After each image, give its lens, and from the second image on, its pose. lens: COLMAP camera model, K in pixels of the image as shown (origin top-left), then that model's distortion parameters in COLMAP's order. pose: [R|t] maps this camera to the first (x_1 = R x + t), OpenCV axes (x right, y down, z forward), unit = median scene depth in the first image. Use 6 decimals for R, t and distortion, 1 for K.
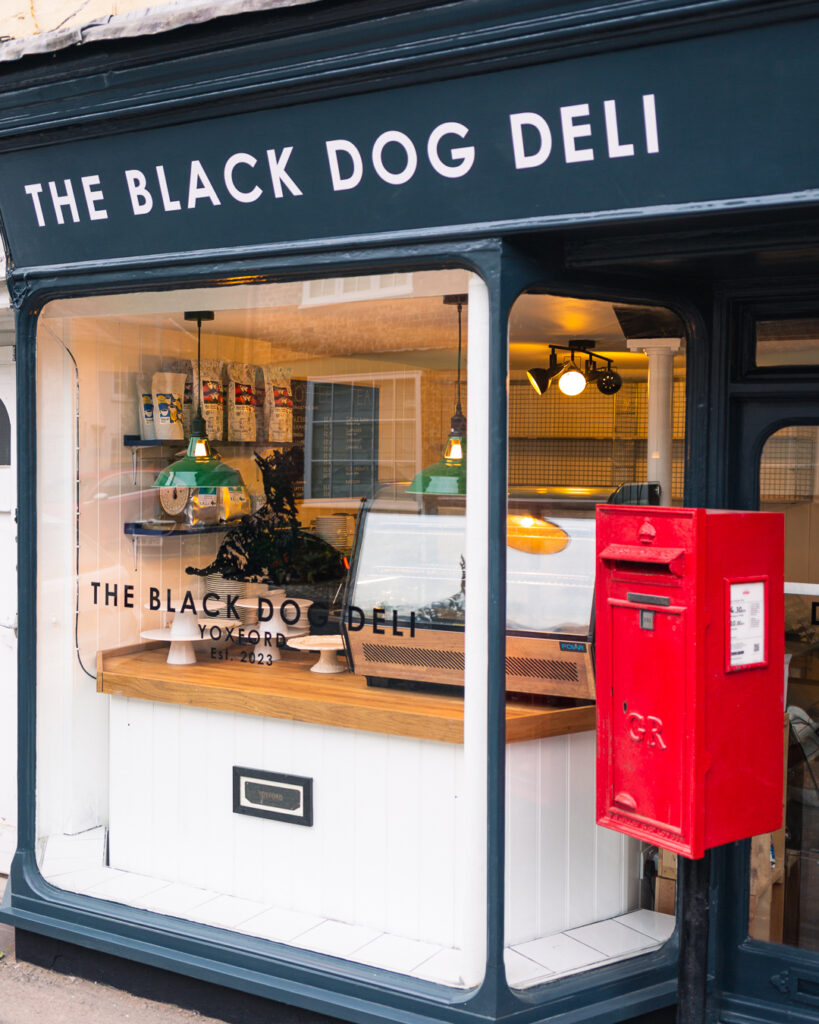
lens RADIAL K [[1232.7, 0, 410.5], [0, 1232.7, 497.5], [0, 0, 1]] dist [0.009976, -0.017402]
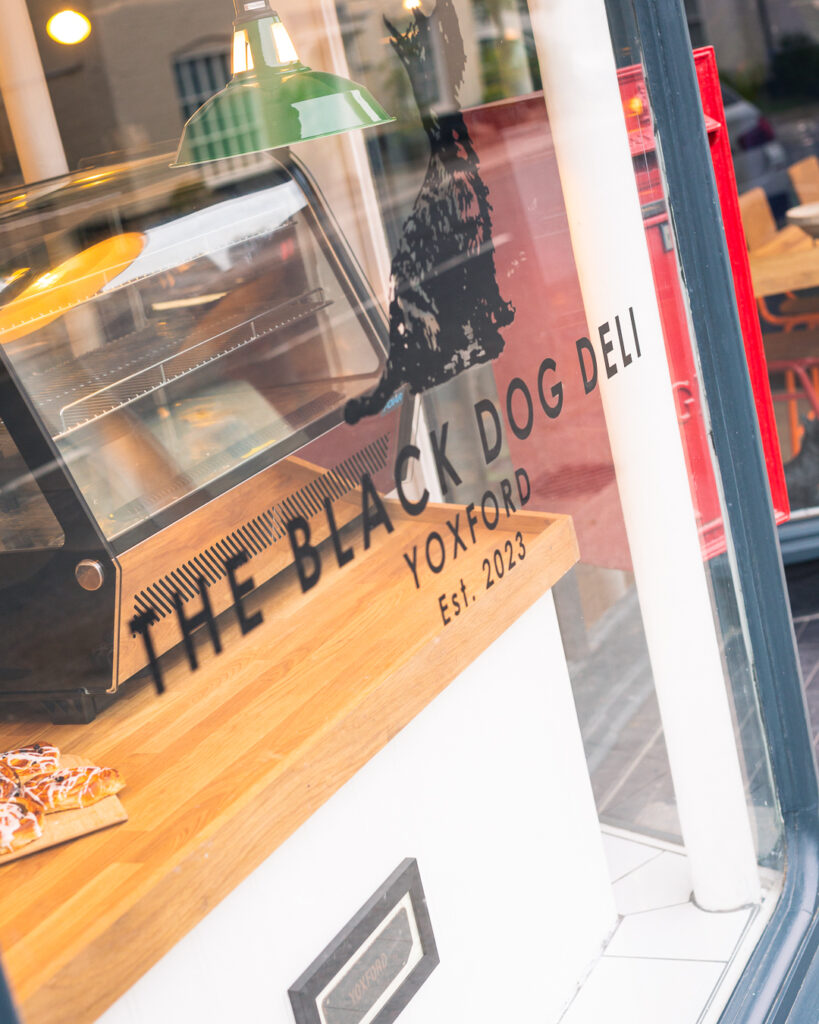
lens RADIAL K [[1759.7, 0, 409.5], [0, 1759.7, 512.0], [0, 0, 1]] dist [-0.011955, -0.017857]
pose [[-0.070670, -0.241065, 0.967933, -0.631186], [0.247804, 0.935696, 0.251129, -0.028178], [-0.966229, 0.257605, -0.006389, 0.993473]]
